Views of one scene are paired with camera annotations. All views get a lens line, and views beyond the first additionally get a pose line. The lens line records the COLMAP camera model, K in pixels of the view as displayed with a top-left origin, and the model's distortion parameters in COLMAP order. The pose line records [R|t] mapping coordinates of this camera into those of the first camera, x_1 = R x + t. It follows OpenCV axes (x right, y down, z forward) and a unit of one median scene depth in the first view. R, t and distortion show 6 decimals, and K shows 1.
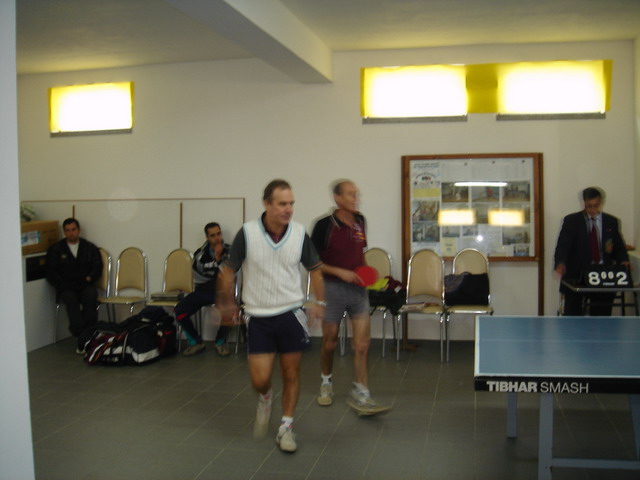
lens RADIAL K [[722.5, 0, 320.0], [0, 722.5, 240.0], [0, 0, 1]] dist [-0.112404, -0.023139]
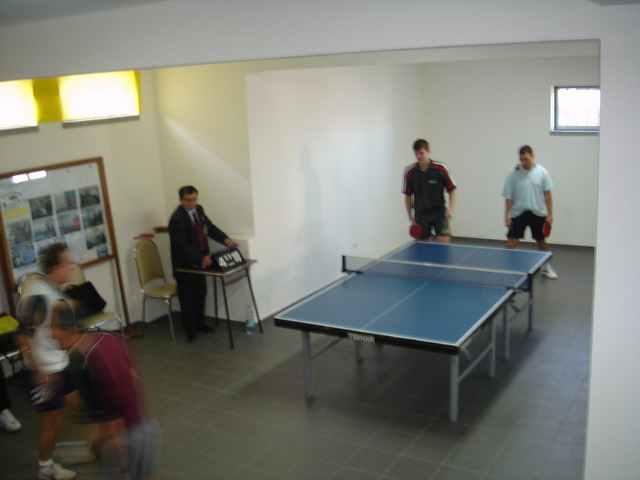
lens RADIAL K [[722.5, 0, 320.0], [0, 722.5, 240.0], [0, 0, 1]] dist [-0.112404, -0.023139]
pose [[0.326393, -0.209368, 0.921755, -0.569249], [0.109771, 0.976958, 0.183037, -0.156430], [-0.938839, 0.041440, 0.341855, 0.336253]]
